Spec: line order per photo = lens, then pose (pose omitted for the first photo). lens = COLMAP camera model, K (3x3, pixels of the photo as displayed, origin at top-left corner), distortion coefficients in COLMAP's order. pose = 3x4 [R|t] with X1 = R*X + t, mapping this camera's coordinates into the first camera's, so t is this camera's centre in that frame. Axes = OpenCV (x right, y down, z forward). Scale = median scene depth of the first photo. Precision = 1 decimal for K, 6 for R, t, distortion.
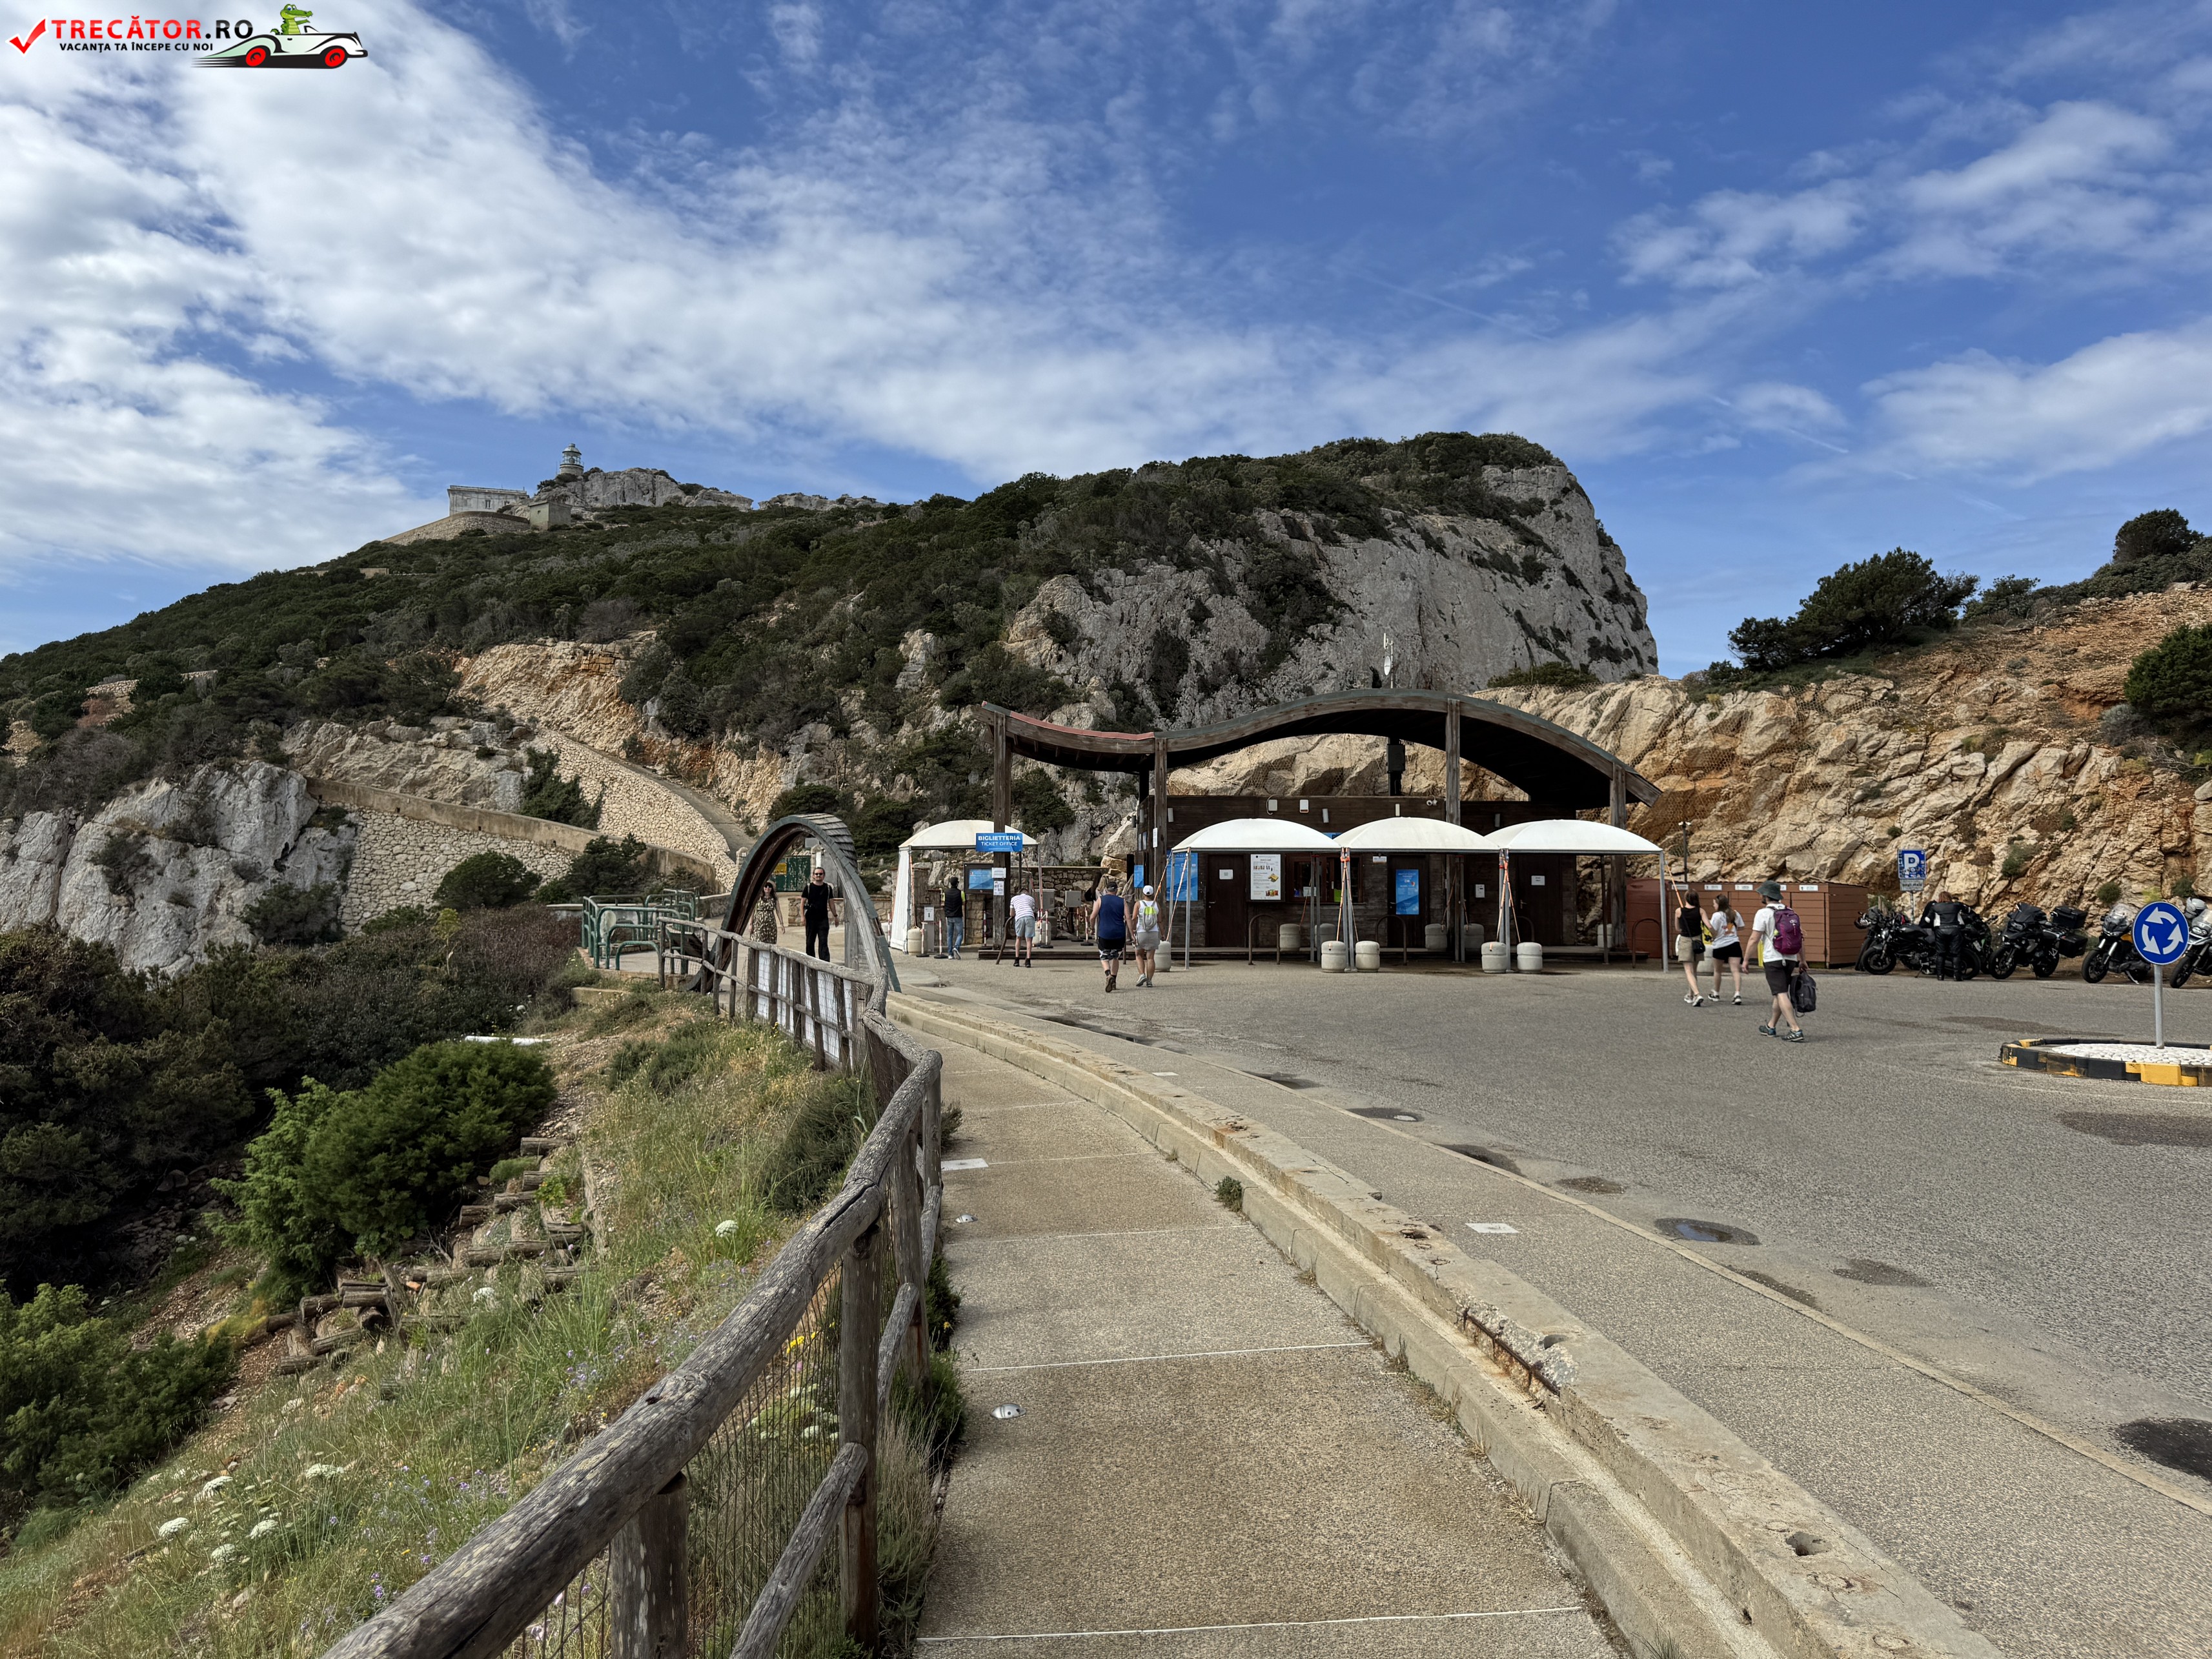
lens RADIAL K [[1638.0, 0, 1106.0], [0, 1638.0, 829.5], [0, 0, 1]] dist [0.107557, -0.125342]
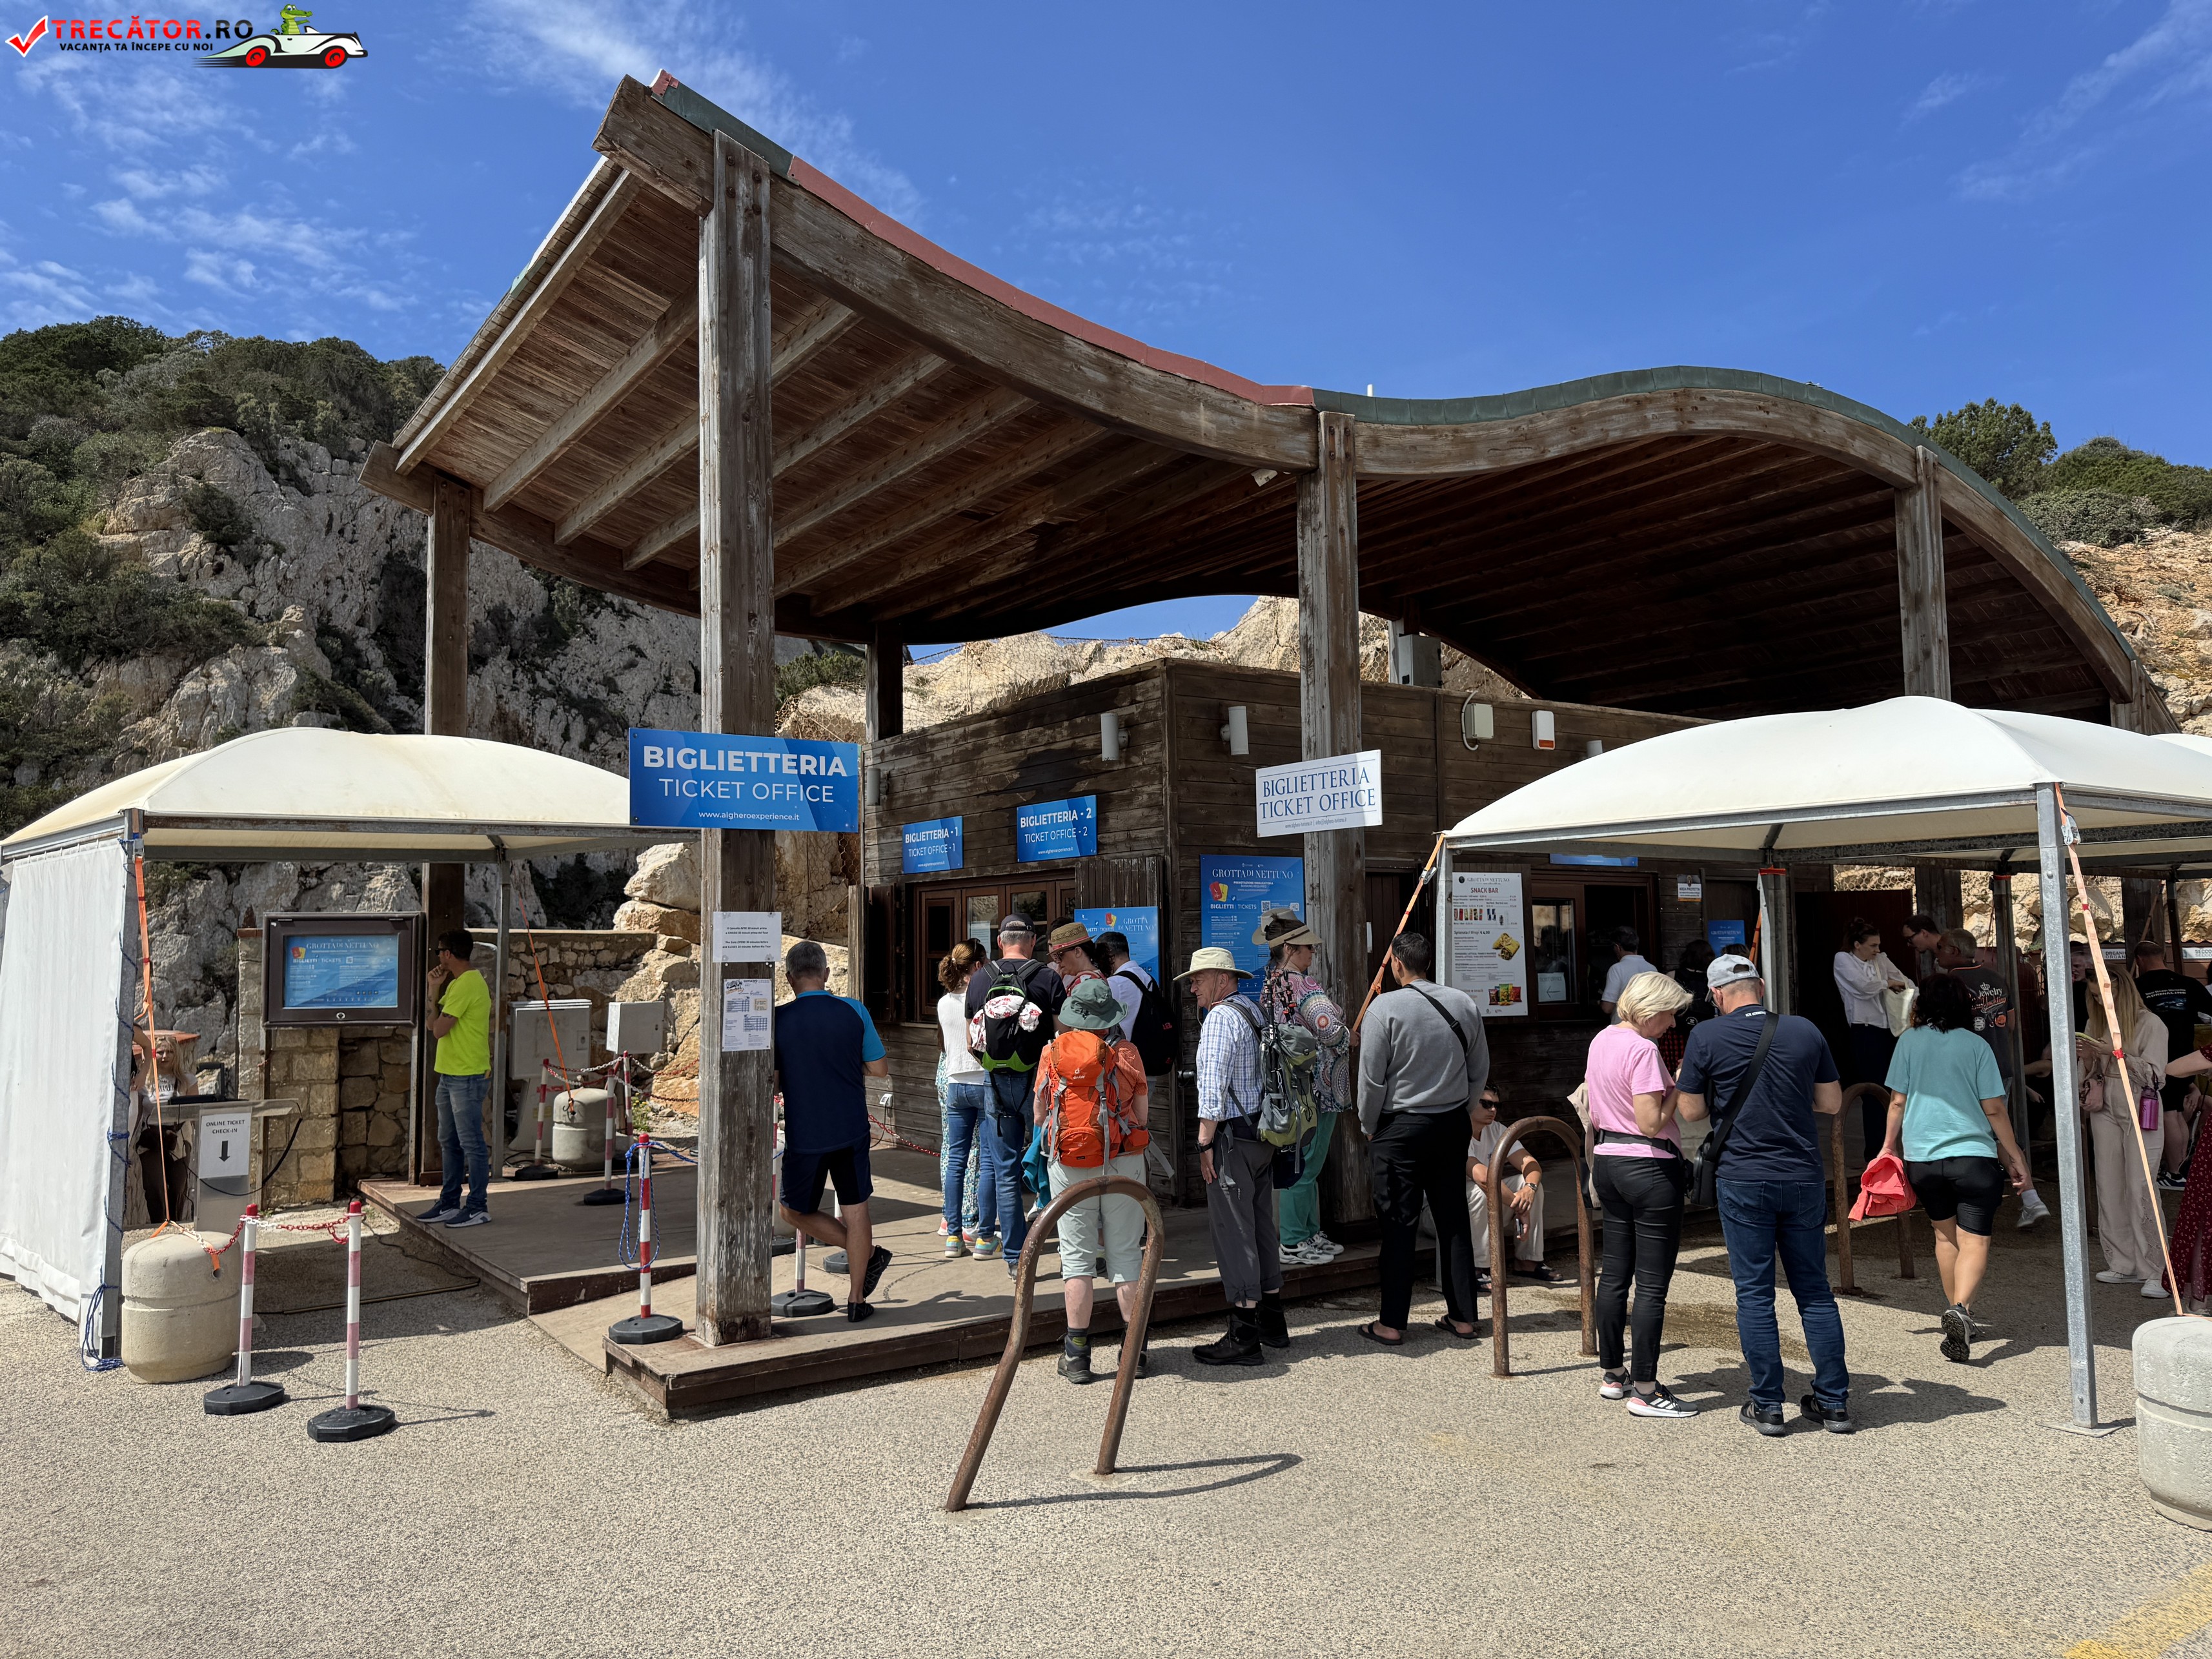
lens RADIAL K [[1583.2, 0, 1101.6], [0, 1583.2, 832.9], [0, 0, 1]] dist [0.015714, -0.018872]
pose [[0.842291, 0.027276, 0.538332, -0.060779], [0.000468, 0.998681, -0.051333, 0.011324], [-0.539023, 0.043489, 0.841168, 0.377760]]
